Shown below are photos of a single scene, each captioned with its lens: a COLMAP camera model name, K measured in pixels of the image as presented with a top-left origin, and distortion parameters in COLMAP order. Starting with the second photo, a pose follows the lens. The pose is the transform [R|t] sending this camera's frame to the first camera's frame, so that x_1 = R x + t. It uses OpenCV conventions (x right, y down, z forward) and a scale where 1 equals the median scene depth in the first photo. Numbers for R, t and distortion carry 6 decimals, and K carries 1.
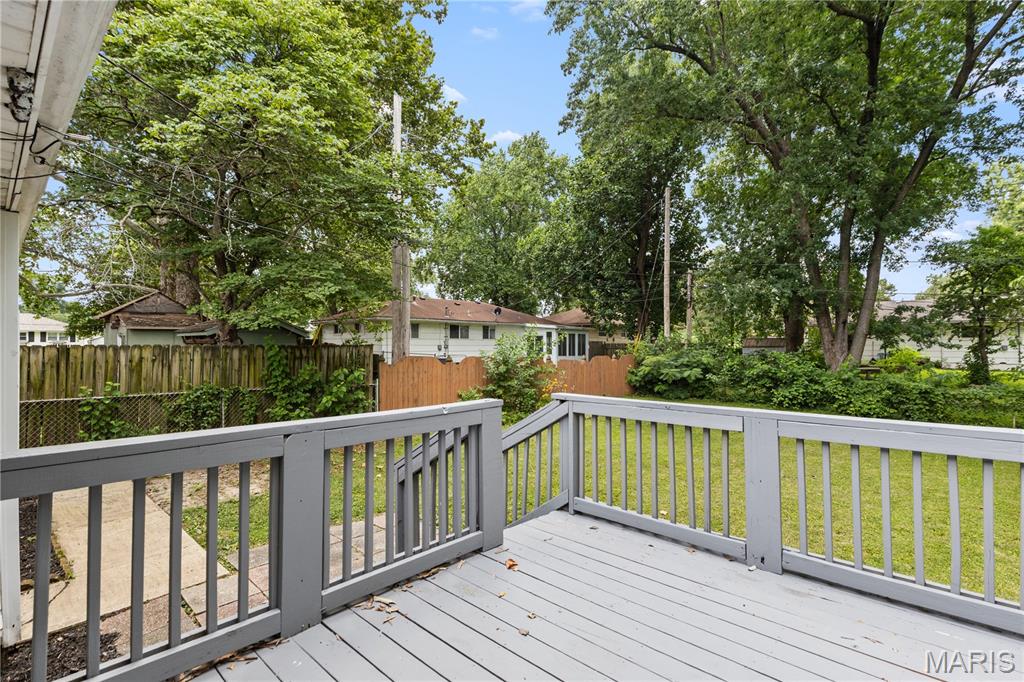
lens RADIAL K [[471.2, 0, 512.1], [0, 471.2, 340.2], [0, 0, 1]] dist [0.000044, 0.000045]
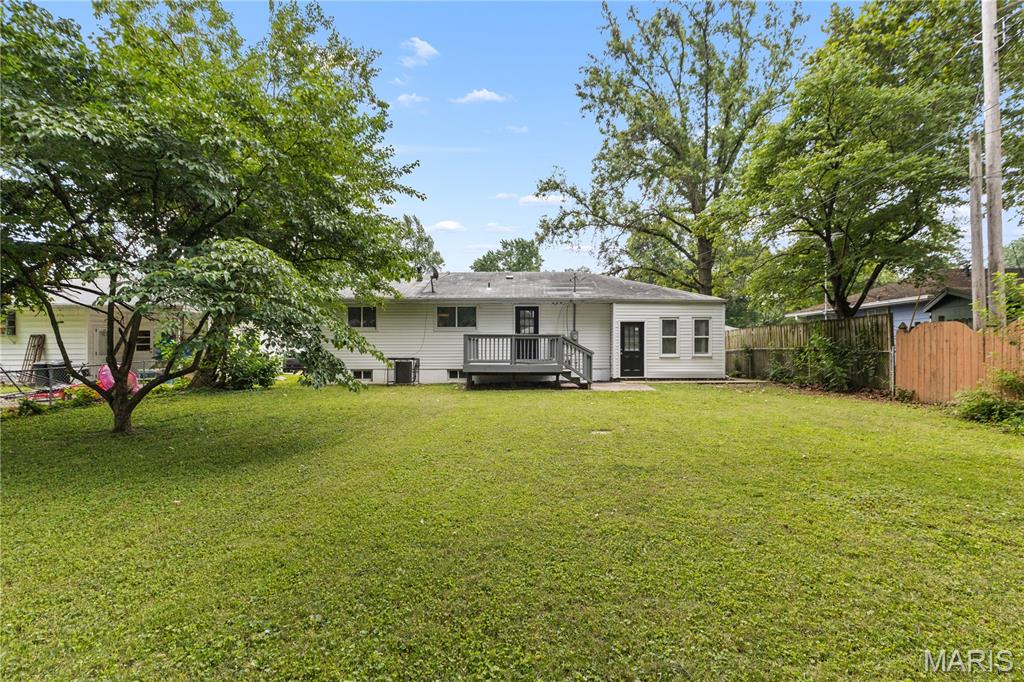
lens RADIAL K [[471.2, 0, 511.5], [0, 471.2, 338.1], [0, 0, 1]] dist [0.000044, 0.000045]
pose [[0.595785, -0.005518, -0.803125, 0.085768], [0.022936, 0.999685, 0.010146, 0.025445], [0.802816, -0.024465, 0.595724, -0.416000]]
